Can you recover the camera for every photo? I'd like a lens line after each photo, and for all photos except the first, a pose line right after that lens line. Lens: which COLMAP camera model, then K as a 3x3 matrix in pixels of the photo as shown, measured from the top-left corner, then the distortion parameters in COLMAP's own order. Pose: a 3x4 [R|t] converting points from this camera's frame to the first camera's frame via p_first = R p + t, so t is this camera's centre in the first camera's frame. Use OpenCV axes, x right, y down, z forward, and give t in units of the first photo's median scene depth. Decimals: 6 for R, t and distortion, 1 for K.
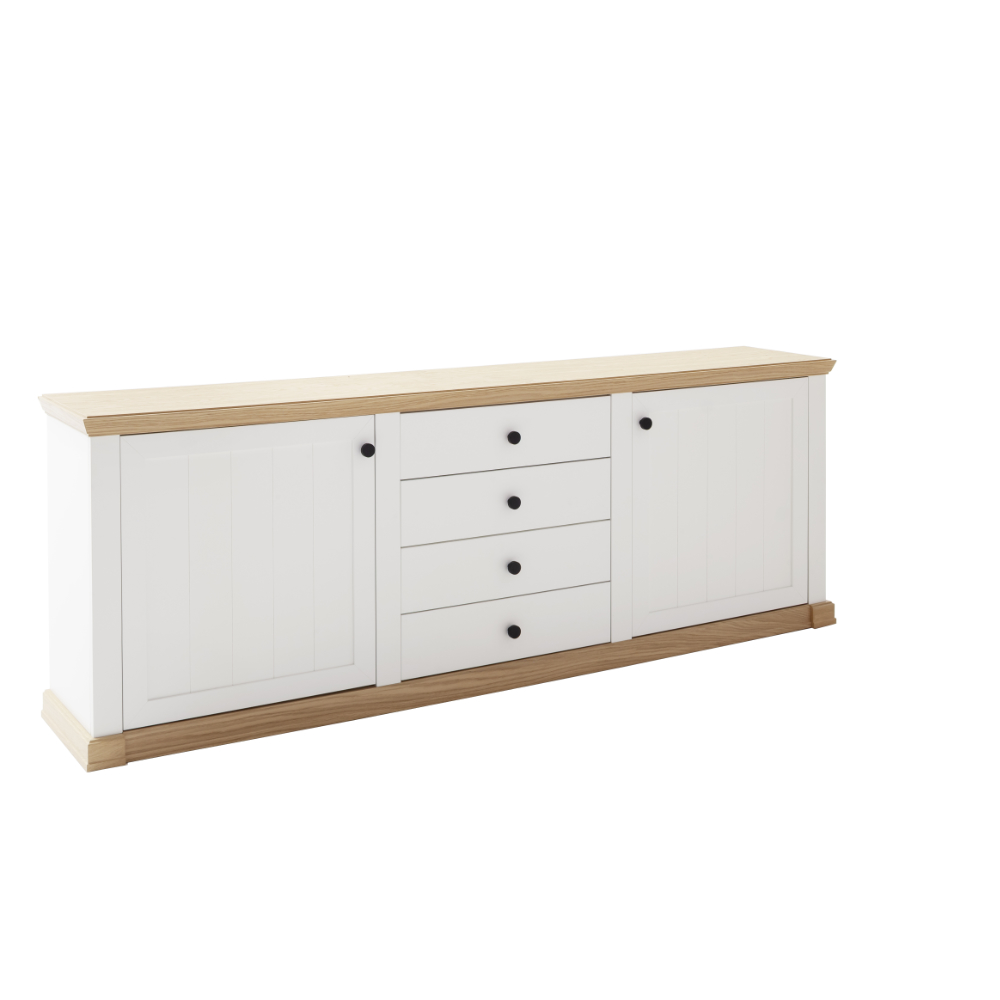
lens RADIAL K [[1529.5, 0, 498.6], [0, 1529.5, 501.8], [0, 0, 1]] dist [-0.063691, 0.000000]
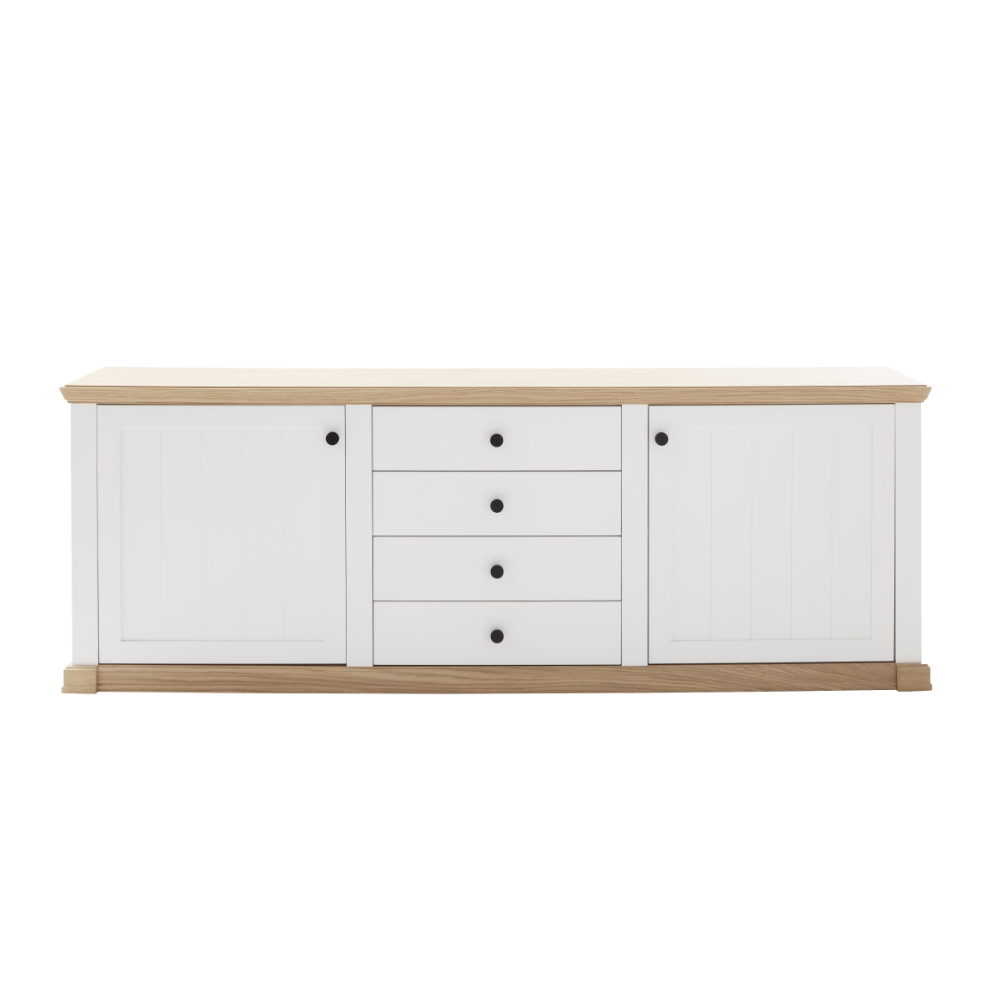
lens RADIAL K [[1529.5, 0, 499.2], [0, 1529.5, 492.2], [0, 0, 1]] dist [-0.063691, 0.000000]
pose [[0.857413, 0.113263, -0.502010, 0.503541], [-0.105007, 0.993462, 0.044795, -0.052465], [0.503802, 0.014307, 0.863701, 0.150211]]
